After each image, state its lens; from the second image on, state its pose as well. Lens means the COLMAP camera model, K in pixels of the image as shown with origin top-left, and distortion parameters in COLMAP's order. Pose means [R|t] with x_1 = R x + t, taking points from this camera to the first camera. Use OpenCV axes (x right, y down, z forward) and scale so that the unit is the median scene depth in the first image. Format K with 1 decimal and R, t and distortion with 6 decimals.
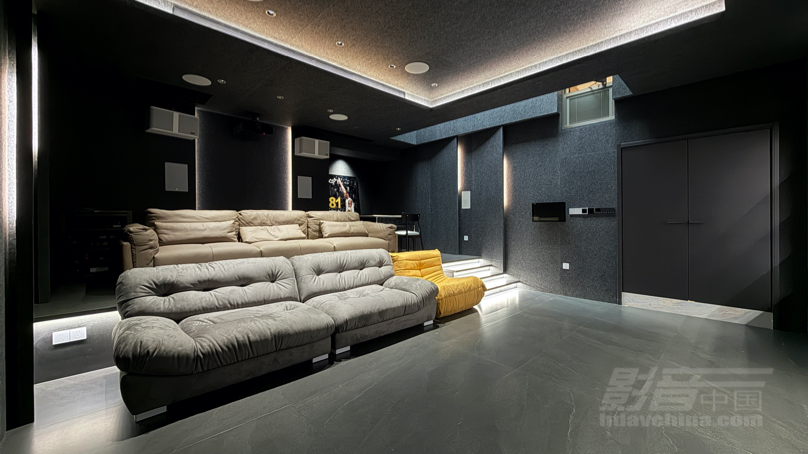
lens RADIAL K [[324.8, 0, 404.7], [0, 324.8, 218.4], [0, 0, 1]] dist [-0.001618, 0.000039]
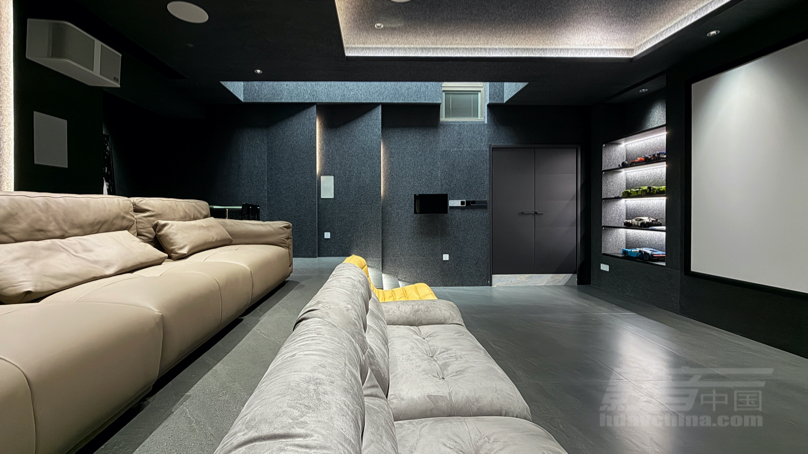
lens RADIAL K [[331.3, 0, 401.5], [0, 331.3, 209.3], [0, 0, 1]] dist [0.001100, 0.000078]
pose [[0.671782, -0.004062, 0.740738, -0.372824], [0.002018, 0.999991, 0.003654, -0.007036], [-0.740746, -0.000960, 0.671784, 0.418591]]
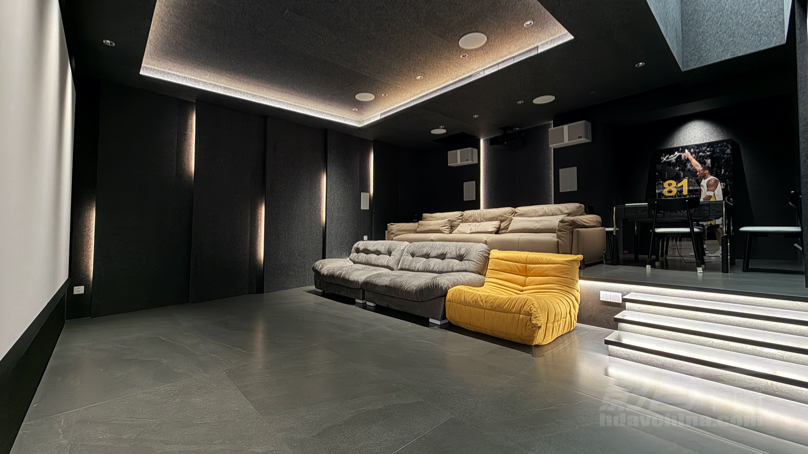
lens RADIAL K [[324.8, 0, 404.7], [0, 324.8, 218.4], [0, 0, 1]] dist [-0.001618, 0.000039]
pose [[-0.015384, -0.028664, -0.999471, 0.704176], [0.025872, 0.999243, -0.029056, 0.032052], [0.999547, -0.026305, -0.014631, 0.635082]]
